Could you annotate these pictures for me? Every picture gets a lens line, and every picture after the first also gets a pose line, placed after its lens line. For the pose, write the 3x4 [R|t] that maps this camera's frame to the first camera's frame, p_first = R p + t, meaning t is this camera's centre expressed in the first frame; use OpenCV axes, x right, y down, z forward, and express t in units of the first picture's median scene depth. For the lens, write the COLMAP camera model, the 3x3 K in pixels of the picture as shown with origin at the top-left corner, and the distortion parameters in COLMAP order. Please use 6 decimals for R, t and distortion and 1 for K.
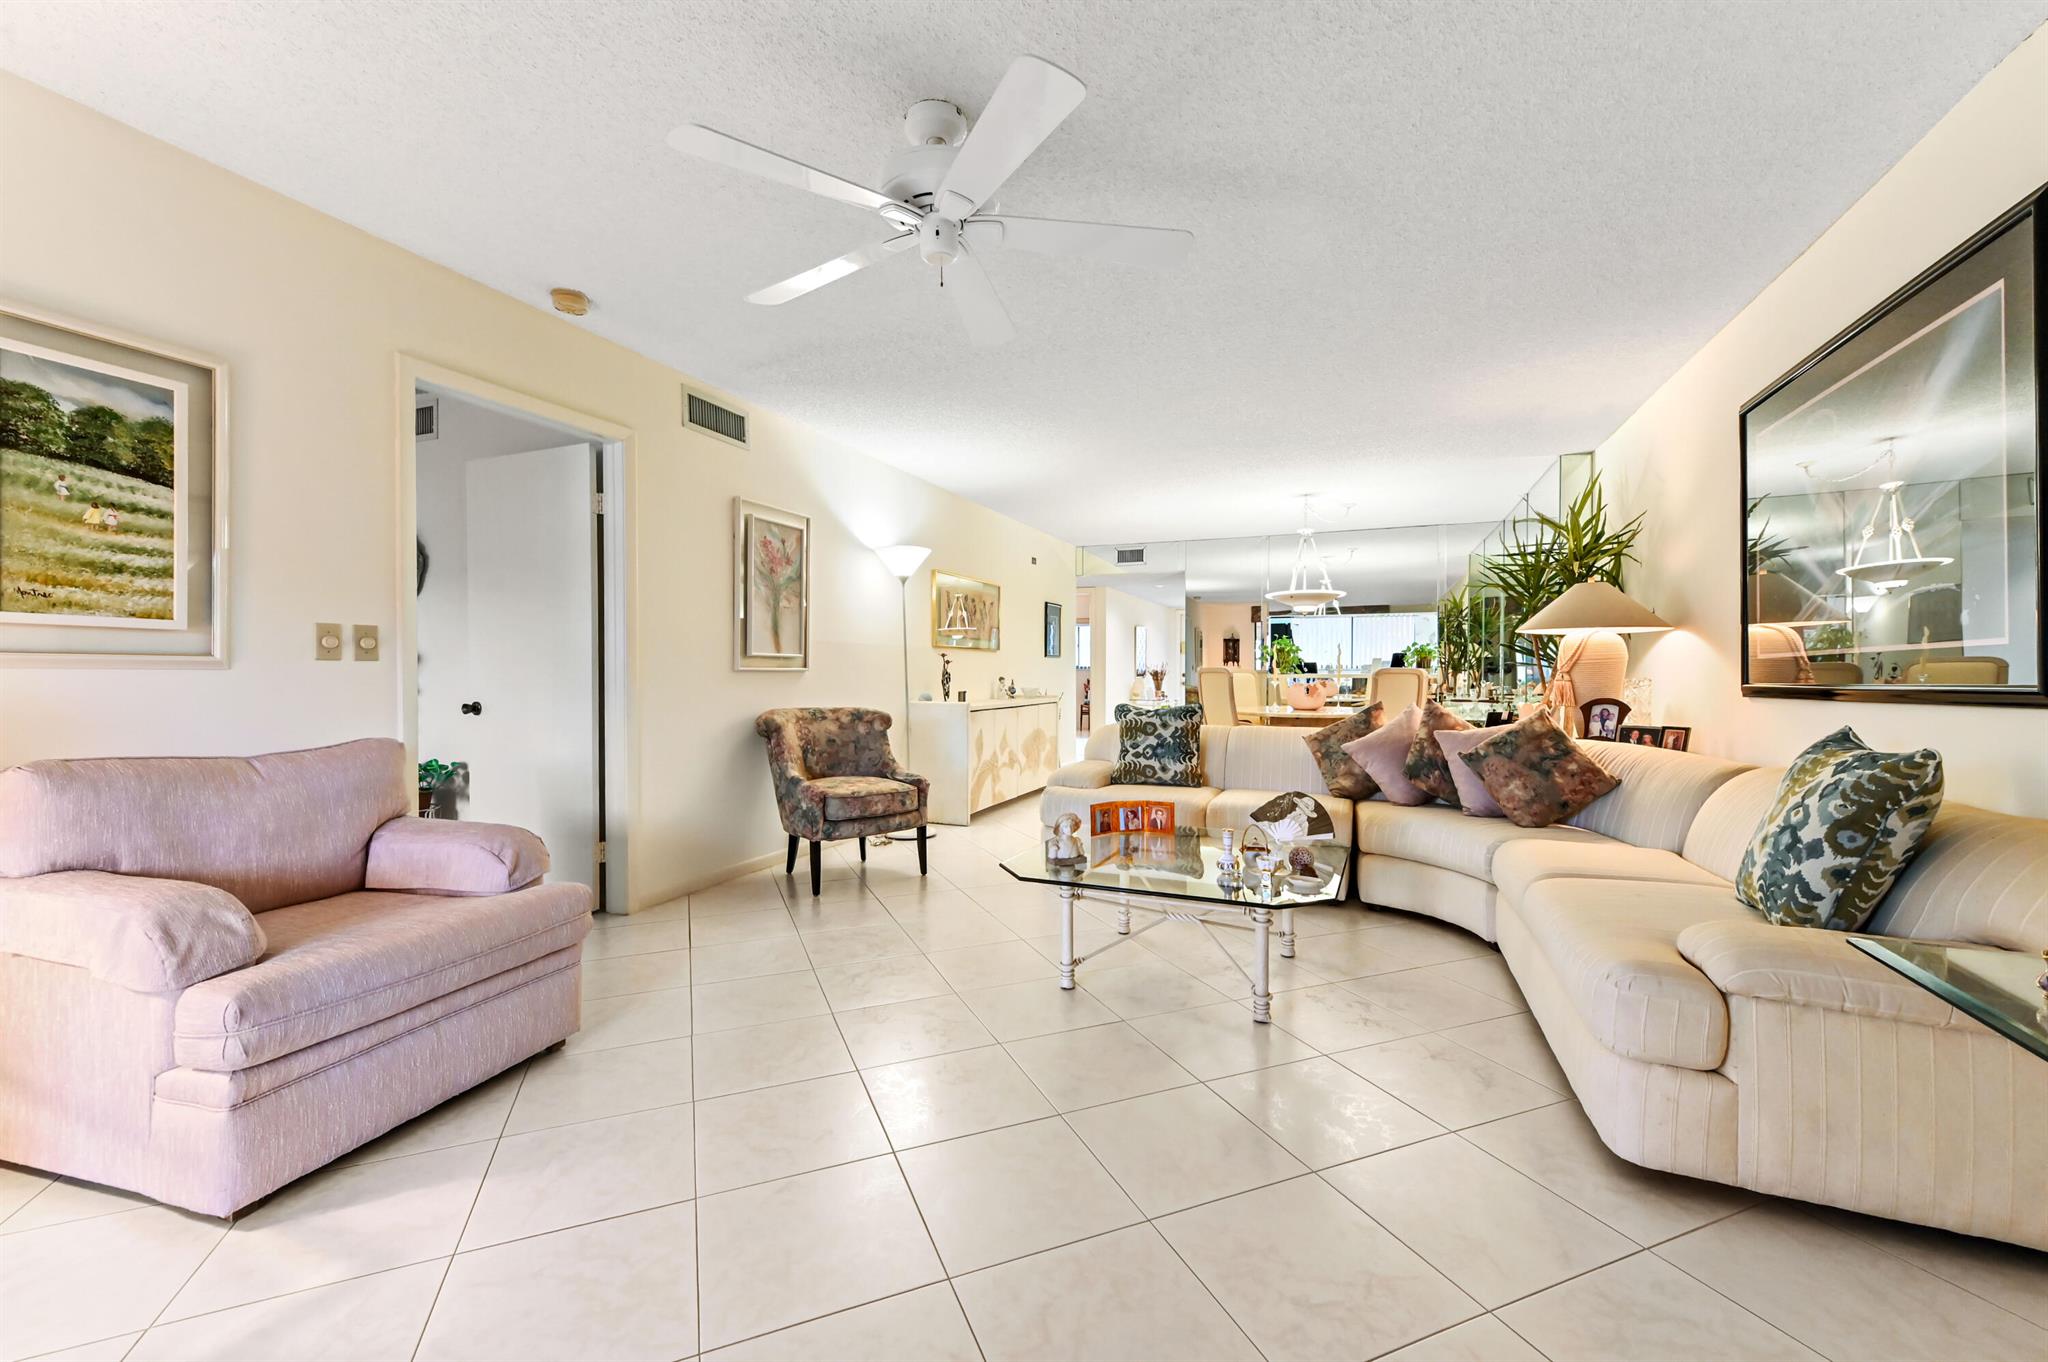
lens RADIAL K [[824.3, 0, 1023.9], [0, 824.3, 654.9], [0, 0, 1]] dist [0.016621, 0.000176]
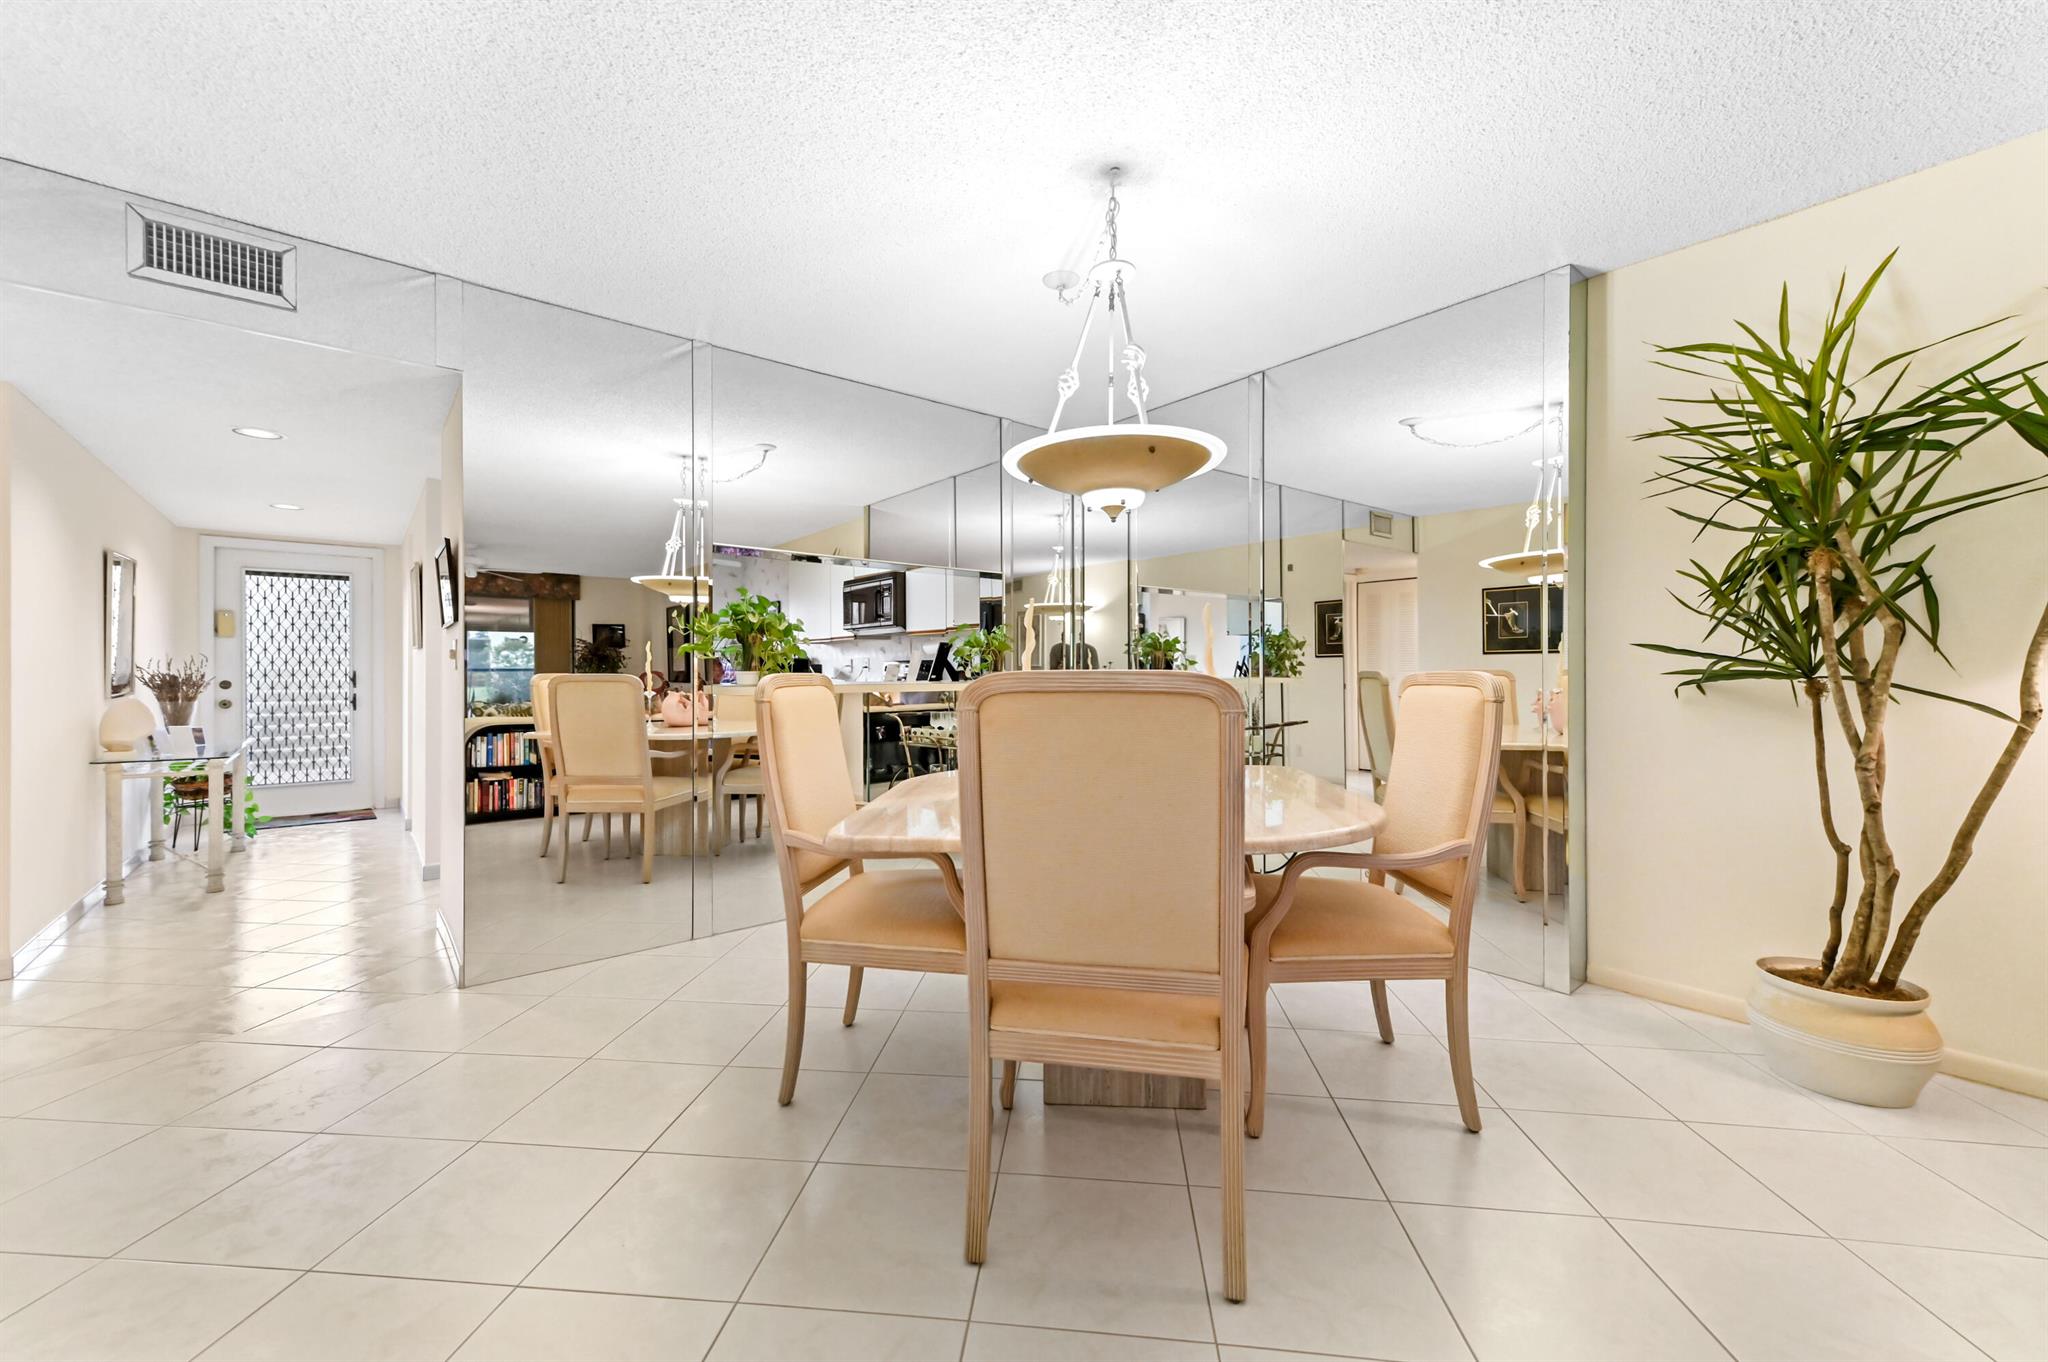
lens RADIAL K [[818.9, 0, 1021.2], [0, 818.9, 673.6], [0, 0, 1]] dist [0.015352, -0.000052]
pose [[0.481915, -0.000912, 0.876217, 0.034215], [-0.018302, 0.999771, 0.011107, 0.019603], [-0.876027, -0.021389, 0.481788, 1.388478]]
